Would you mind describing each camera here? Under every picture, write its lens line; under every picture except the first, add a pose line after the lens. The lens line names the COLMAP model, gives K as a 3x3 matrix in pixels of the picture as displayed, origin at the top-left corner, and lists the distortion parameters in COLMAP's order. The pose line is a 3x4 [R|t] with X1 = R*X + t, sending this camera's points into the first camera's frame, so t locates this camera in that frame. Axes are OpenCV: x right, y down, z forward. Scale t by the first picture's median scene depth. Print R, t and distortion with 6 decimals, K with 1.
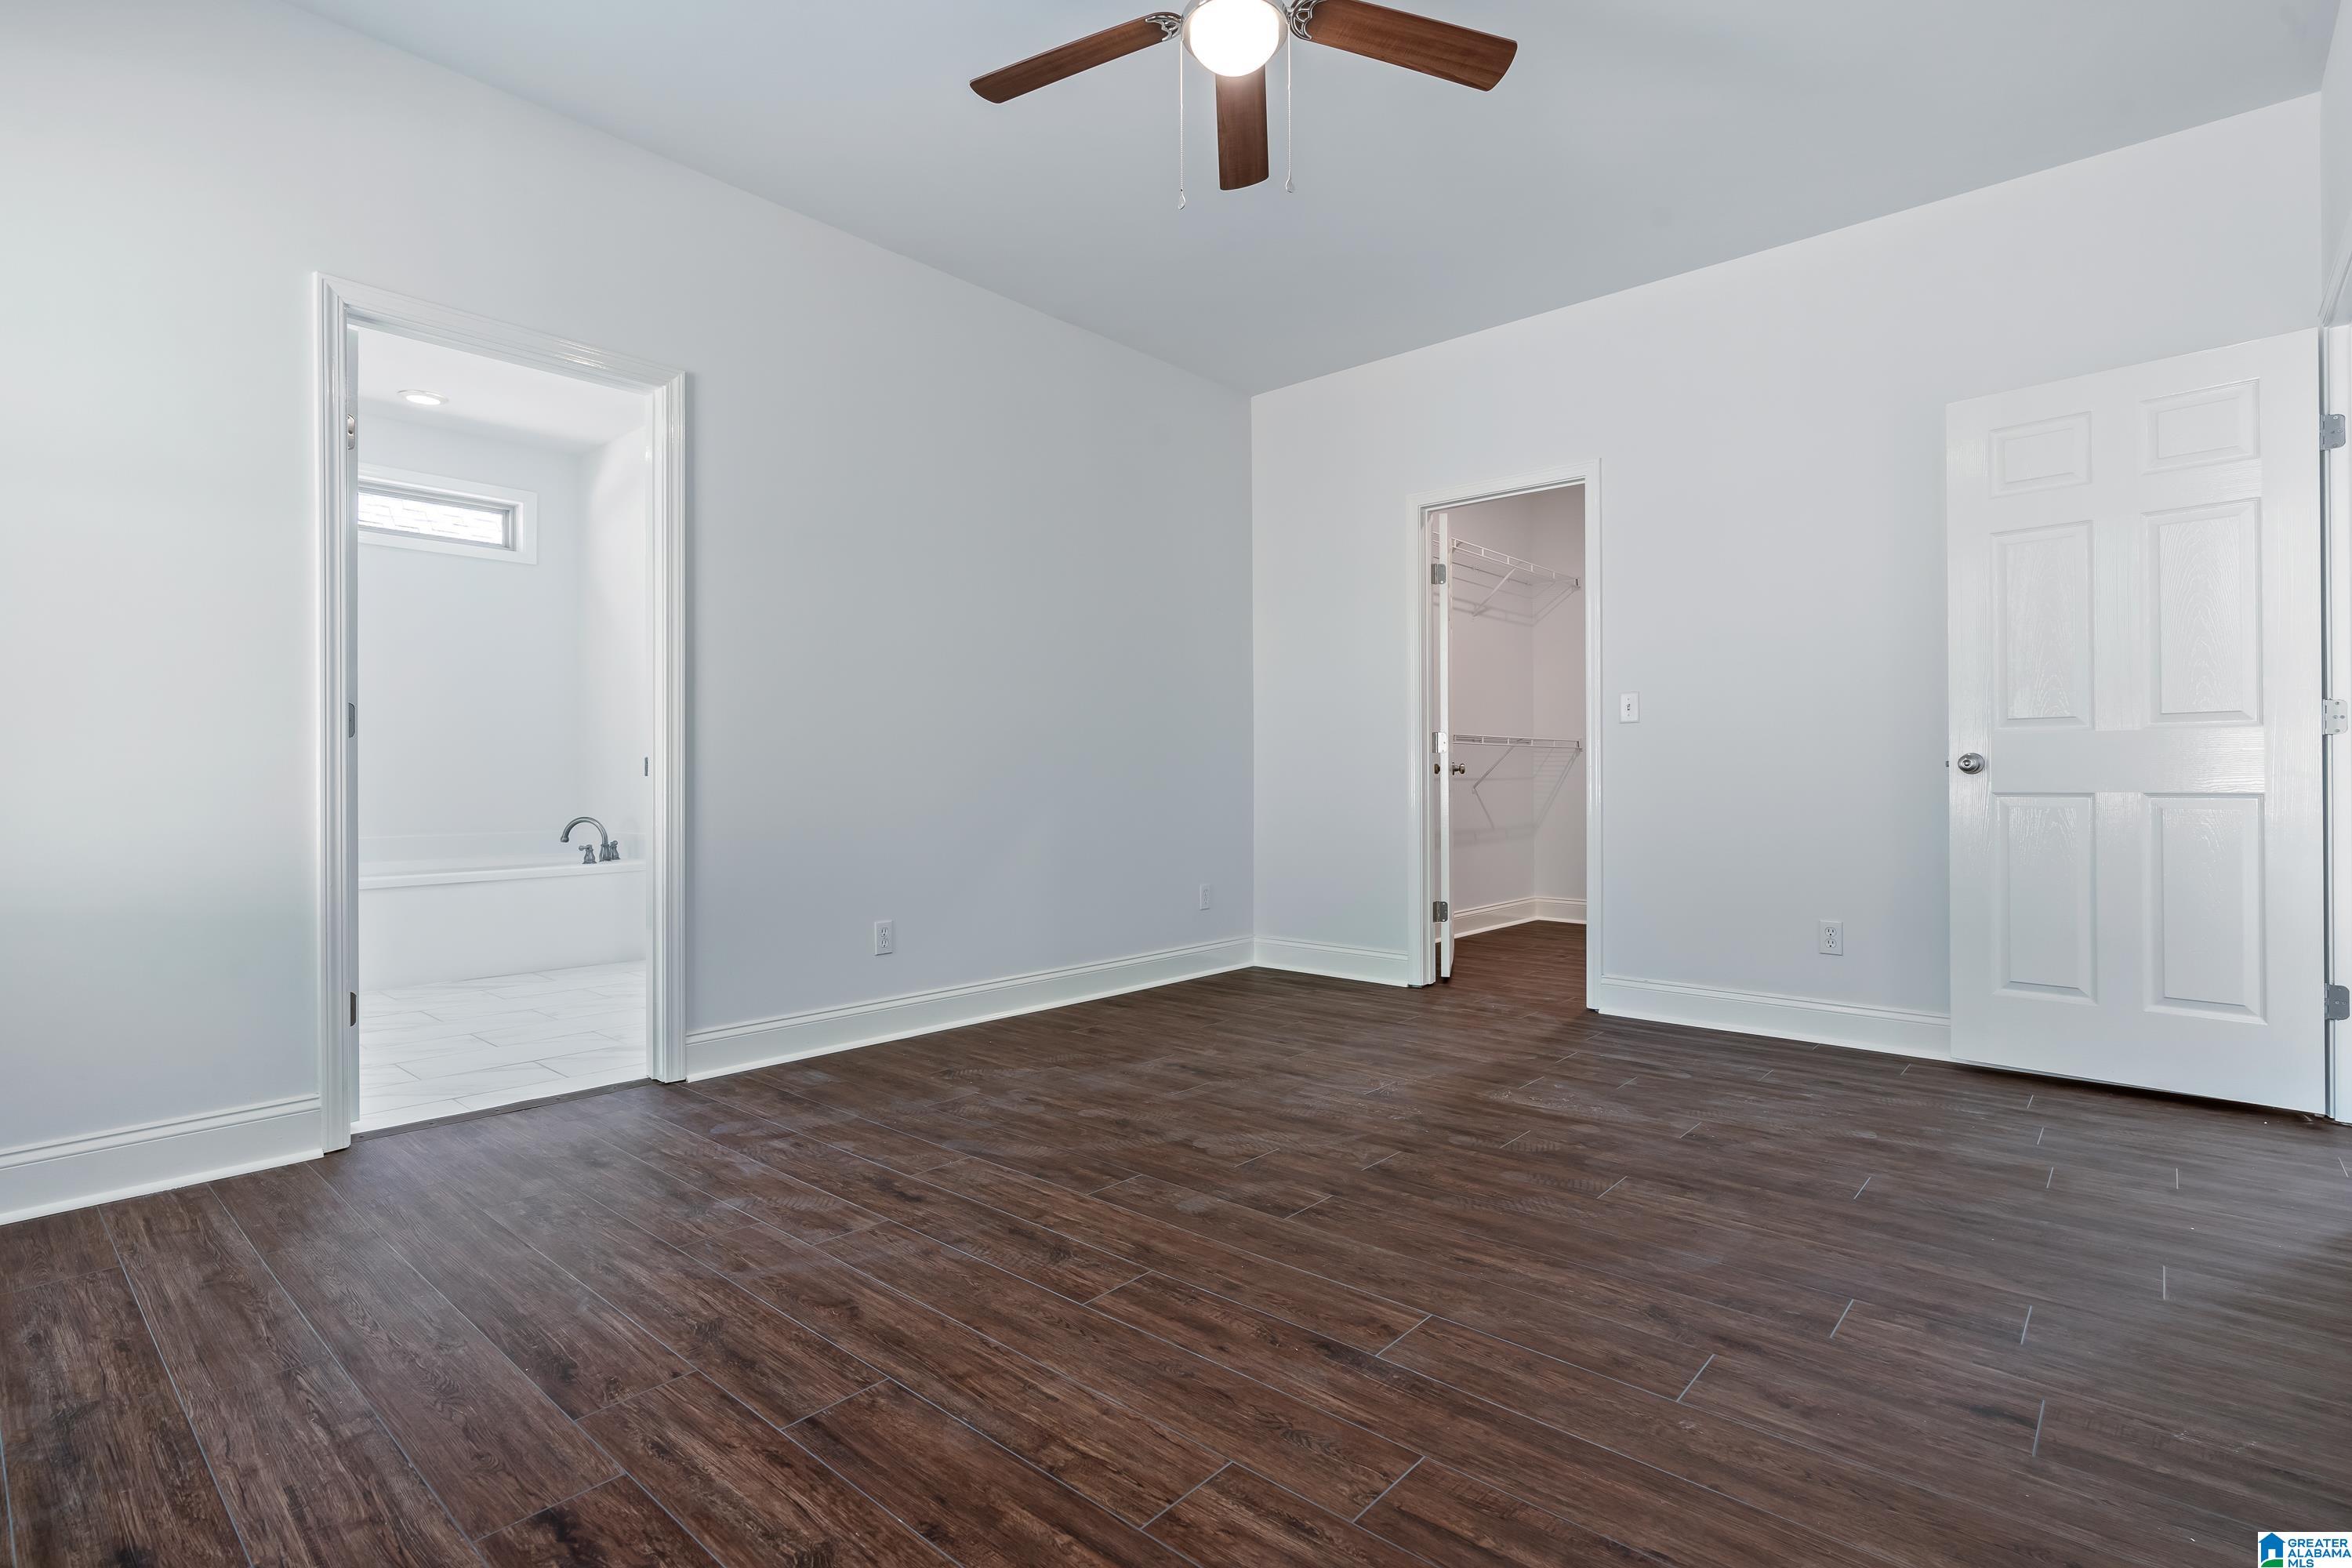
lens RADIAL K [[1120.4, 0, 1179.2], [0, 1120.4, 779.8], [0, 0, 1]] dist [0.000536, 0.000556]
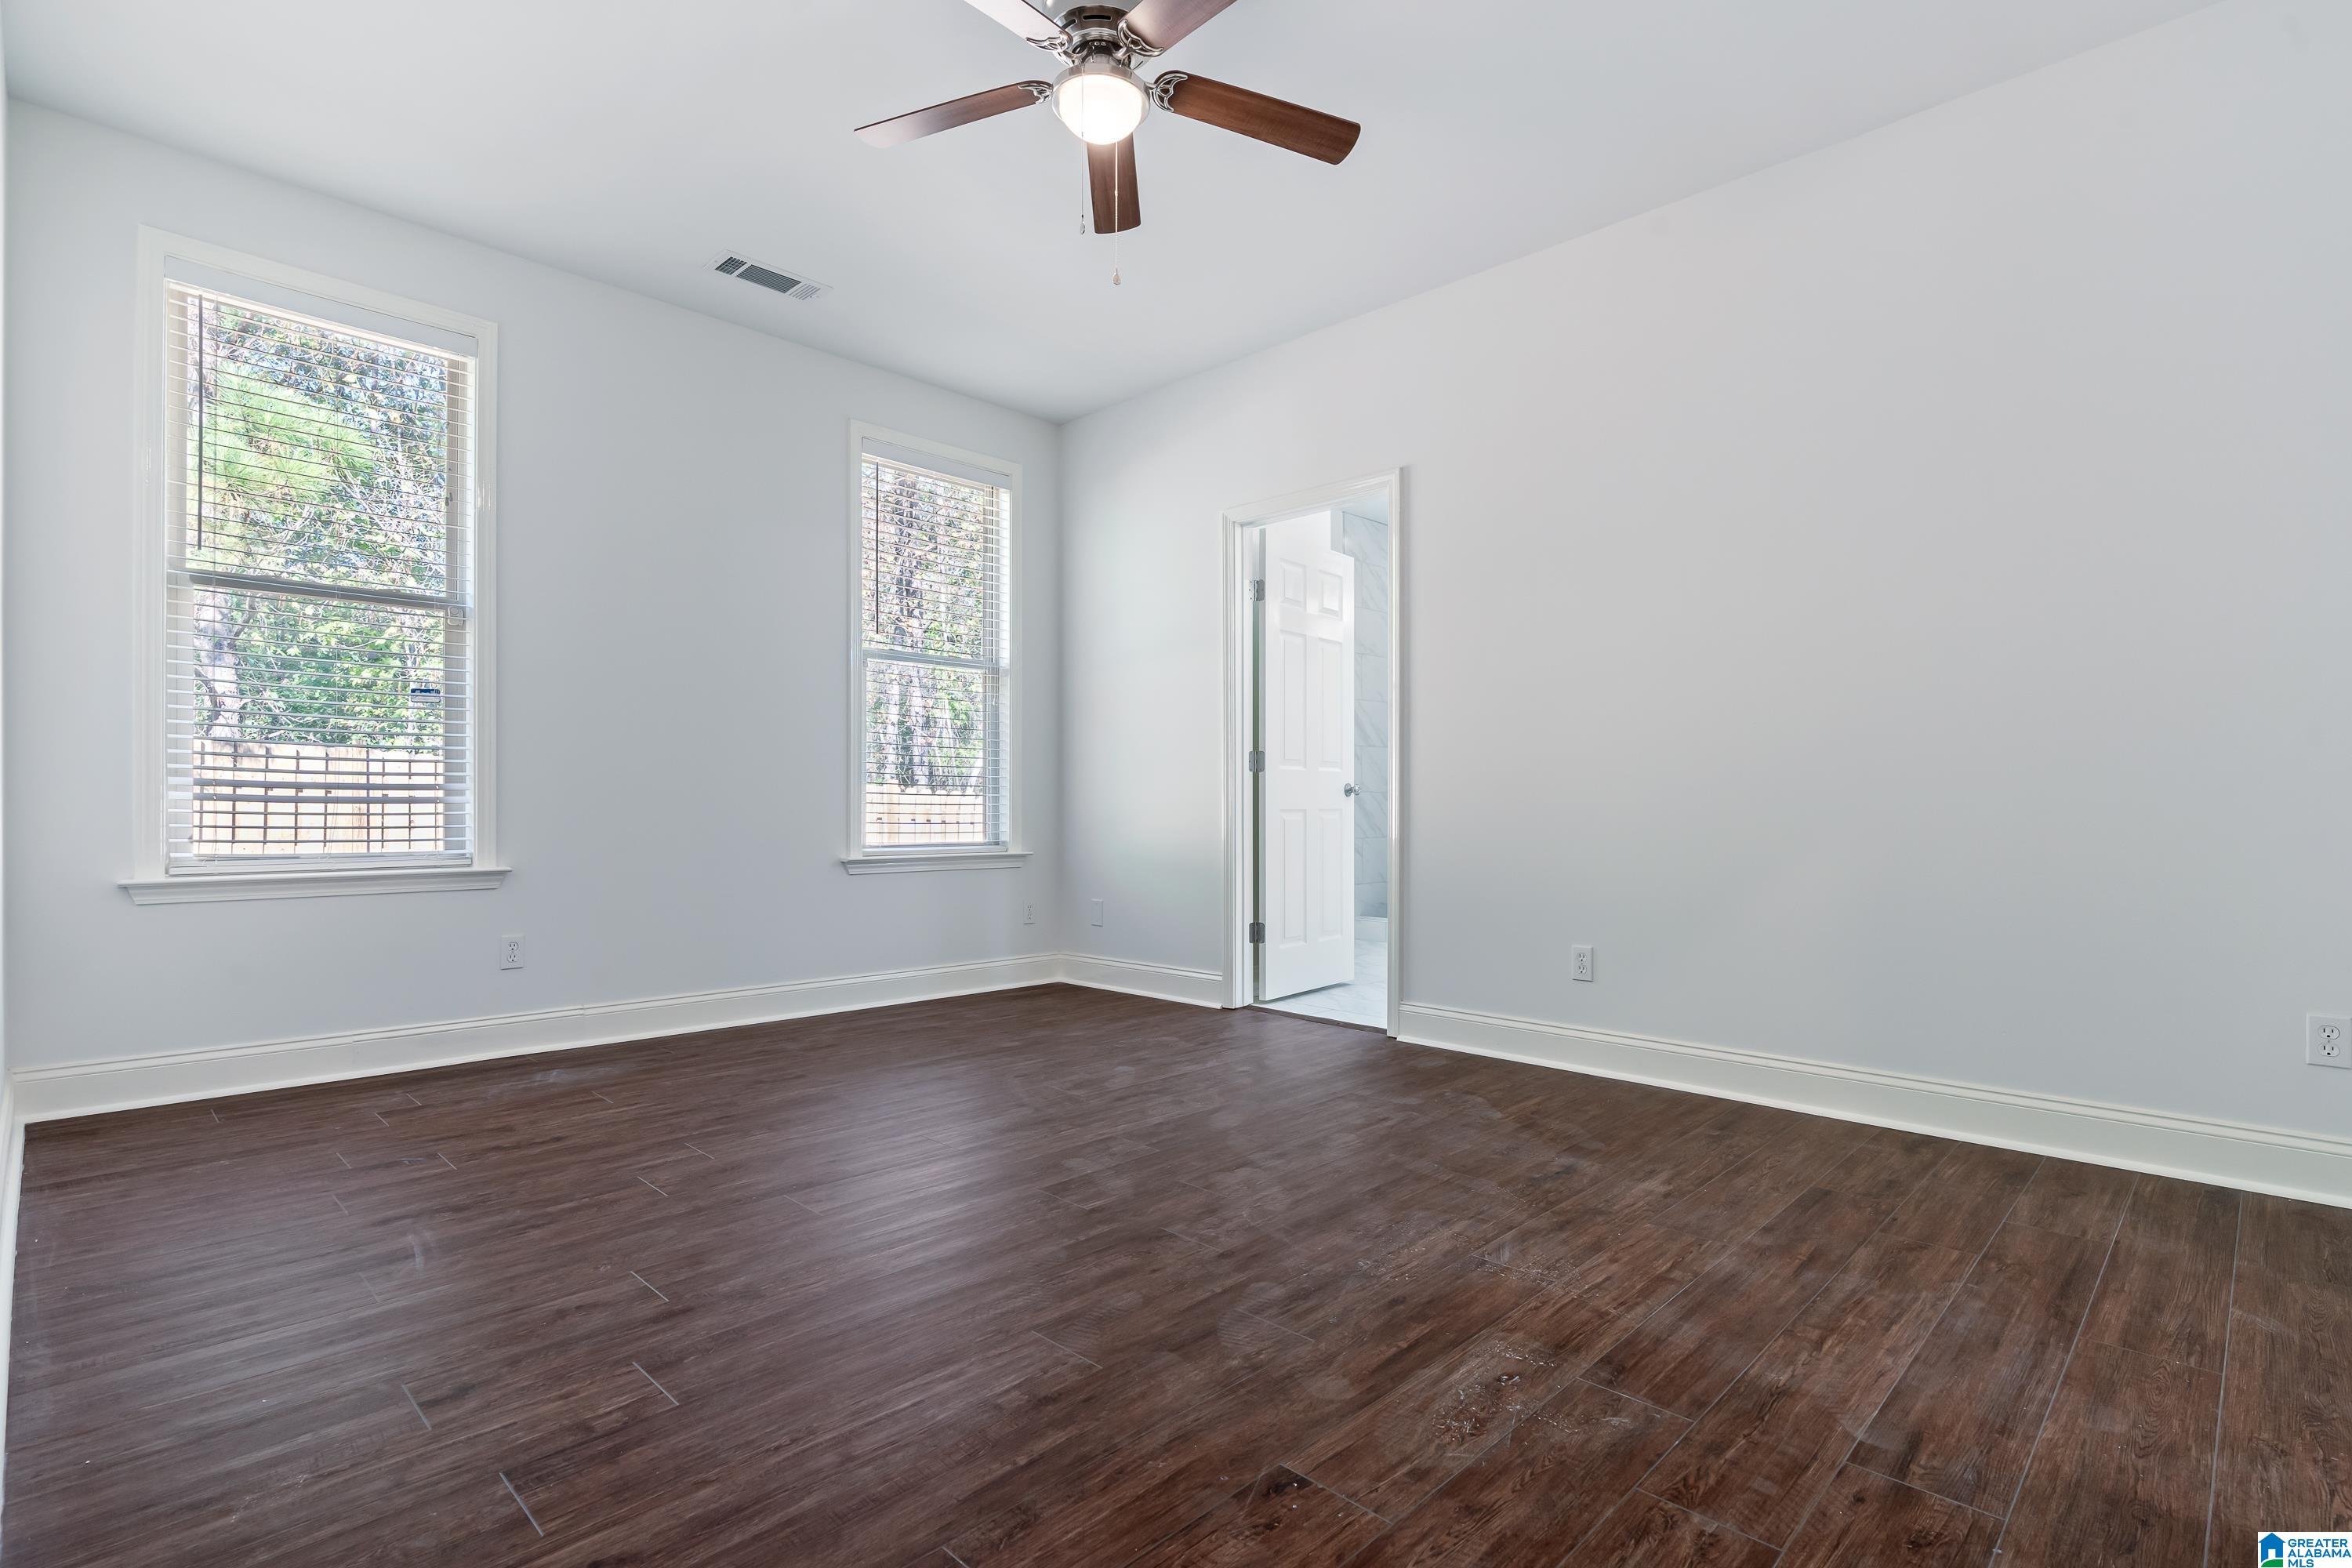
lens RADIAL K [[1120.4, 0, 1176.9], [0, 1120.4, 793.9], [0, 0, 1]] dist [0.000536, 0.000556]
pose [[-0.056975, -0.007841, -0.998345, 1.087500], [0.001865, 0.999967, -0.007961, 0.003781], [0.998374, -0.002316, -0.056959, 1.081634]]
